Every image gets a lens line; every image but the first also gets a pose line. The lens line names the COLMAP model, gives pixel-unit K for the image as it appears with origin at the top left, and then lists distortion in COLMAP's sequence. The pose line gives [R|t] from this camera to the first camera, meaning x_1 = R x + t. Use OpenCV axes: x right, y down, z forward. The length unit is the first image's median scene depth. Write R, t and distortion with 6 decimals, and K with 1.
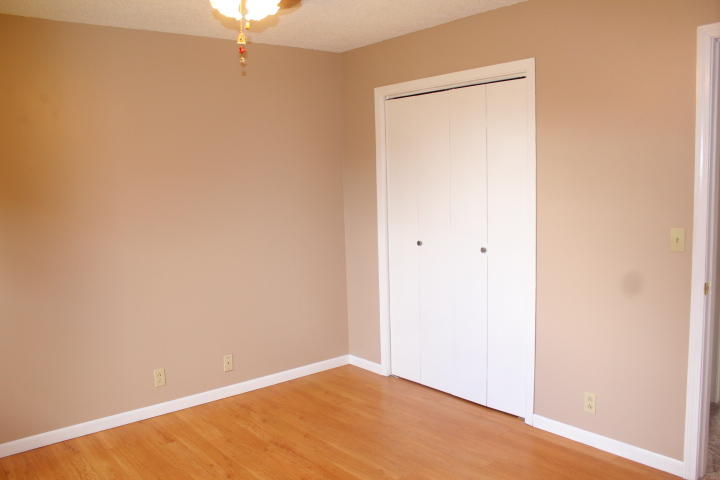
lens RADIAL K [[597.4, 0, 360.8], [0, 597.4, 242.8], [0, 0, 1]] dist [-0.169912, 0.146929]
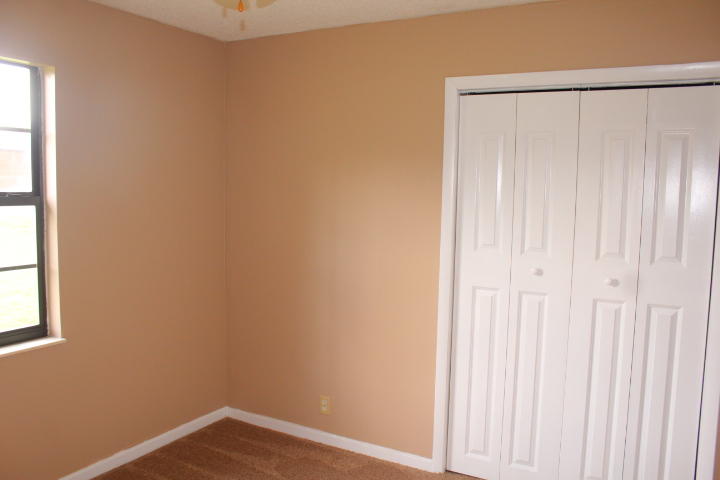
lens RADIAL K [[597.4, 0, 360.8], [0, 597.4, 242.8], [0, 0, 1]] dist [-0.169912, 0.146929]
pose [[0.933700, 0.021730, 0.357396, -0.321107], [-0.010758, 0.999409, -0.032660, -0.036163], [-0.357894, 0.026650, 0.933382, 0.372684]]
